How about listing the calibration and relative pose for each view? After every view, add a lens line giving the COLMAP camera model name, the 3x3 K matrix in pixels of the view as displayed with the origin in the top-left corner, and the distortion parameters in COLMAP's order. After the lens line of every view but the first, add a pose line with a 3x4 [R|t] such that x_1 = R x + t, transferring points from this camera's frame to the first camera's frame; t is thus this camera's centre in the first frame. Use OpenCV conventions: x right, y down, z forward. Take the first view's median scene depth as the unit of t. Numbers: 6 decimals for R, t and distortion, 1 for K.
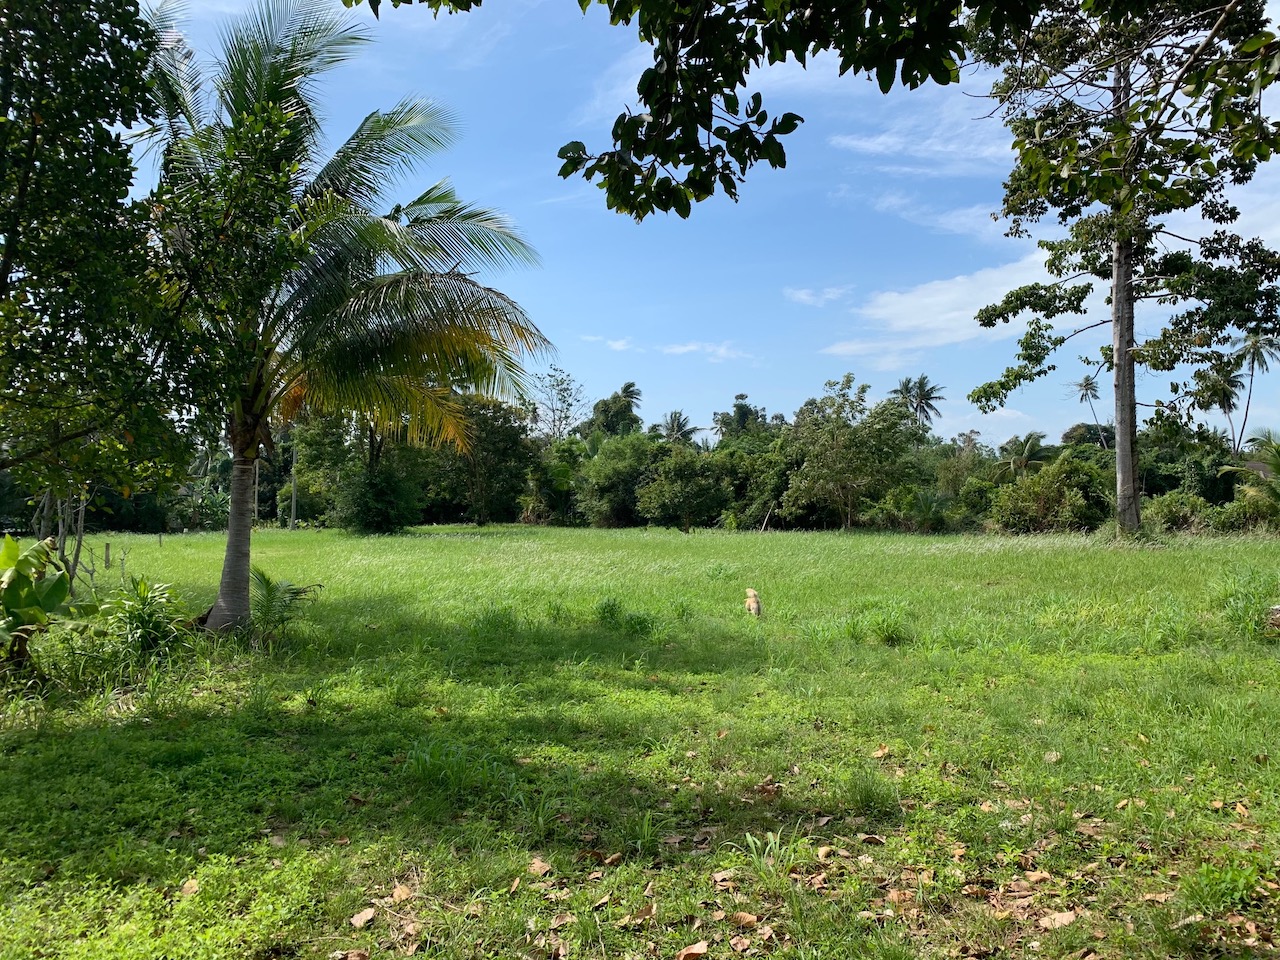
lens RADIAL K [[982.5, 0, 645.2], [0, 982.5, 456.2], [0, 0, 1]] dist [0.048789, -0.051743]
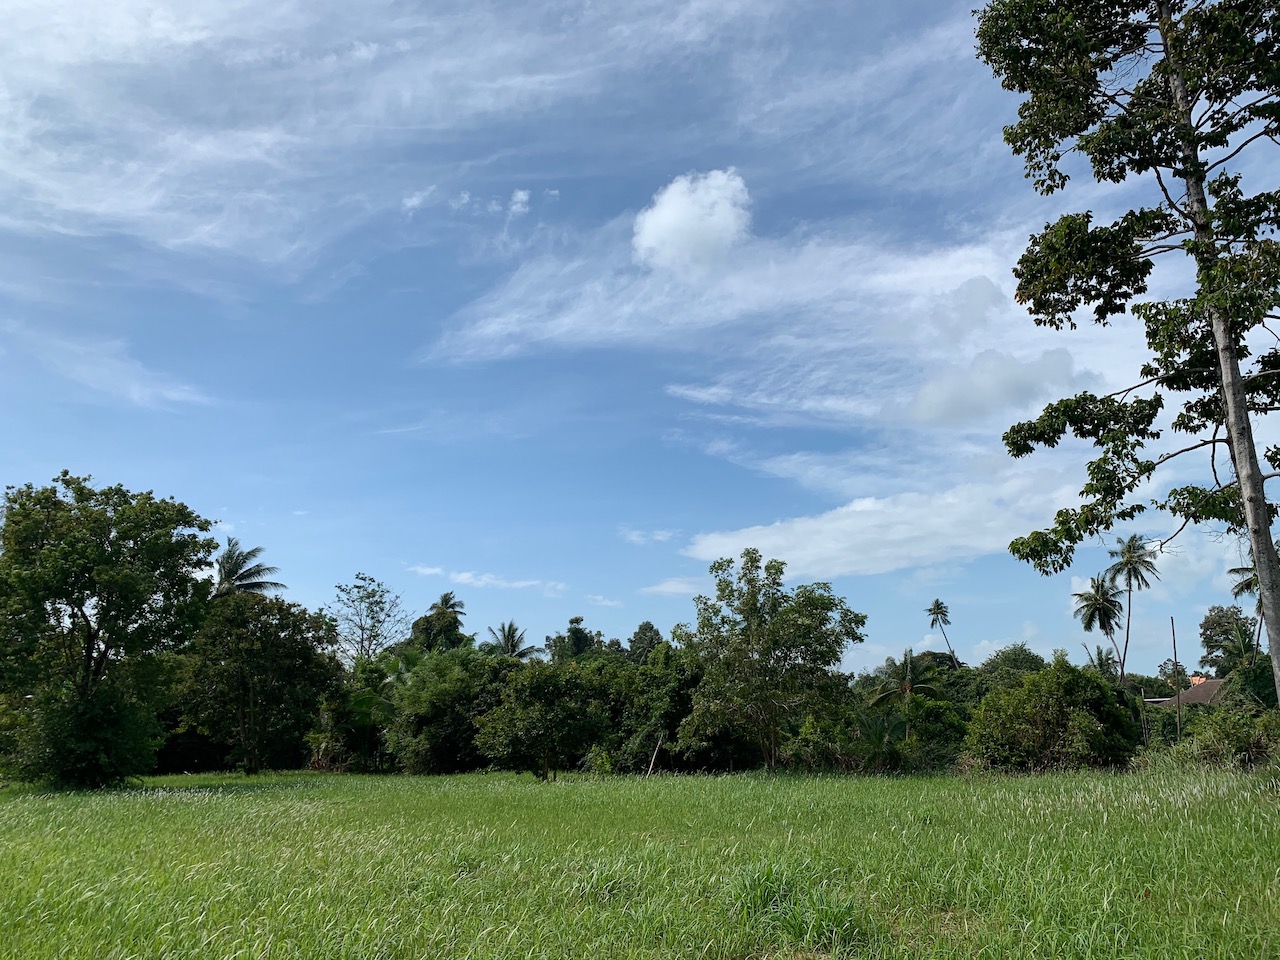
lens RADIAL K [[981.0, 0, 636.3], [0, 981.0, 475.2], [0, 0, 1]] dist [0.035702, -0.038562]
pose [[0.985187, 0.033453, 0.168188, -0.014175], [0.003733, 0.976371, -0.216068, 0.013997], [-0.171442, 0.213495, 0.961783, 0.204279]]
